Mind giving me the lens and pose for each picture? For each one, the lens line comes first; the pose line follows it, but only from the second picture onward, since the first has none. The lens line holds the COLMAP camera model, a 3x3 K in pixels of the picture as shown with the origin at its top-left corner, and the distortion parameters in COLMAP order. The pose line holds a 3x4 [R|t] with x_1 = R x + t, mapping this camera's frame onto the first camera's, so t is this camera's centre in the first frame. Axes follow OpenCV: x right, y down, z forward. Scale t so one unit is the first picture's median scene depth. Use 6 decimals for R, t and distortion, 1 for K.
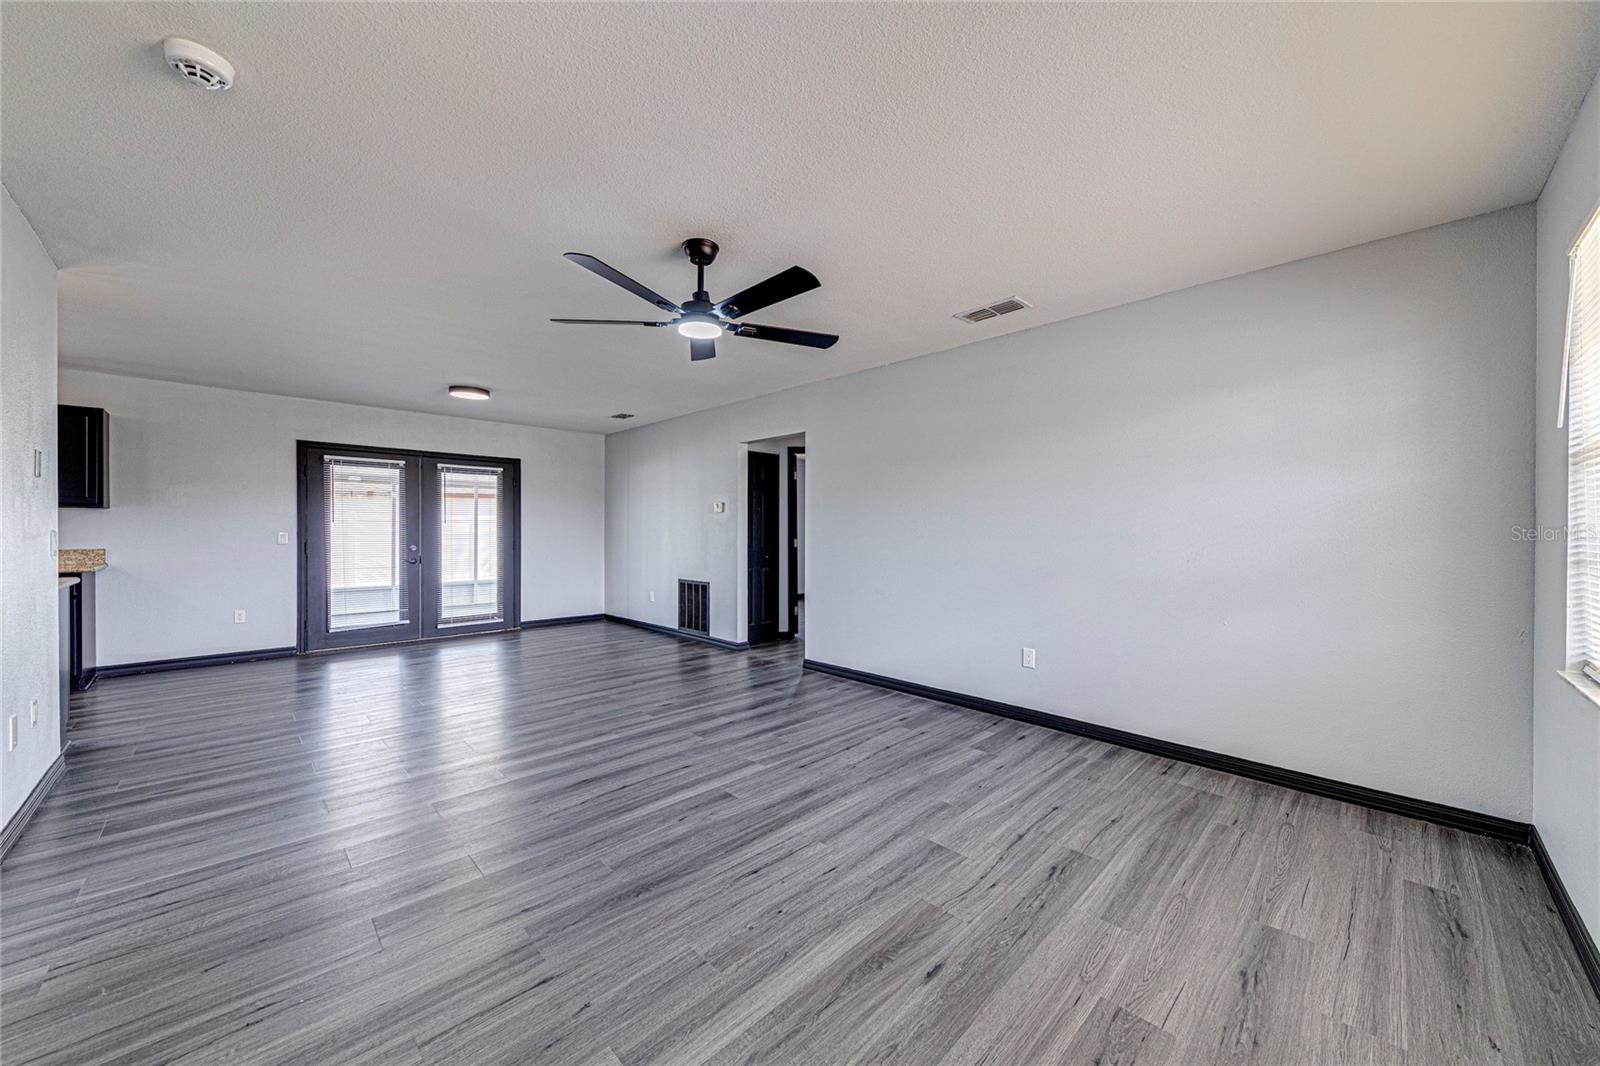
lens RADIAL K [[560.9, 0, 792.3], [0, 560.9, 532.8], [0, 0, 1]] dist [0.006754, -0.000735]
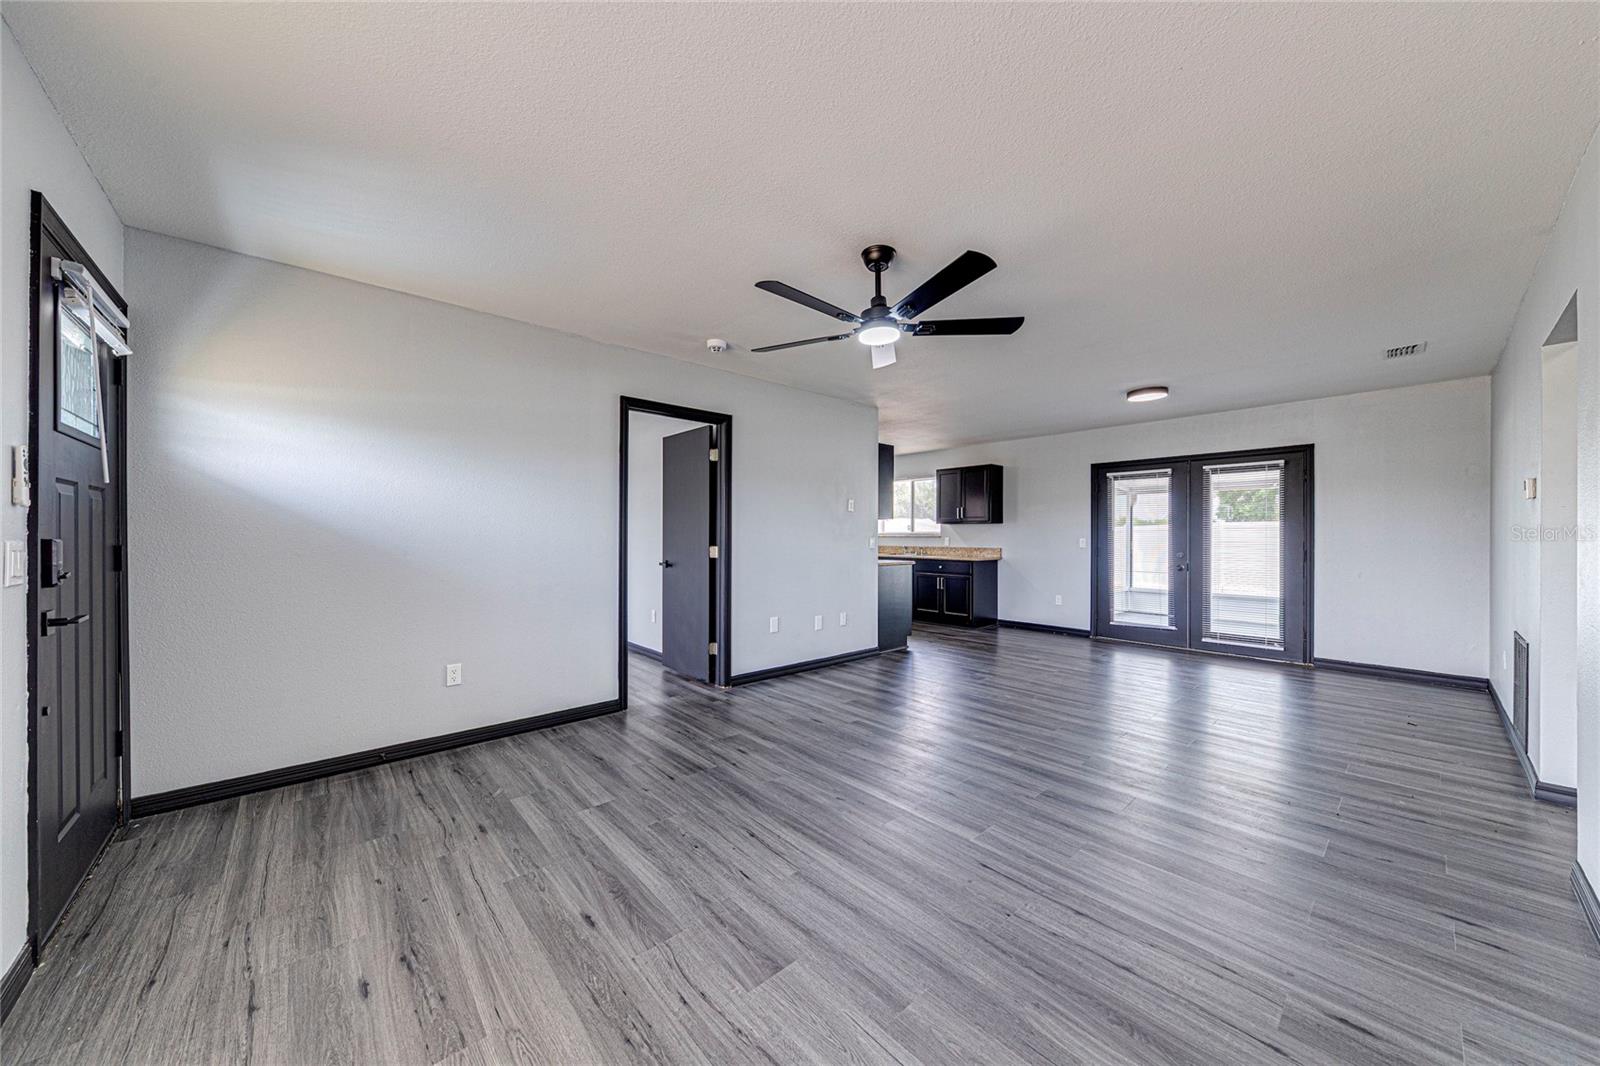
lens RADIAL K [[560.9, 0, 795.8], [0, 560.9, 529.0], [0, 0, 1]] dist [0.006754, -0.000735]
pose [[-0.033971, -0.012343, -0.999347, 0.385804], [-0.007760, 0.999897, -0.012086, -0.001172], [0.999393, 0.007344, -0.034063, 0.403377]]
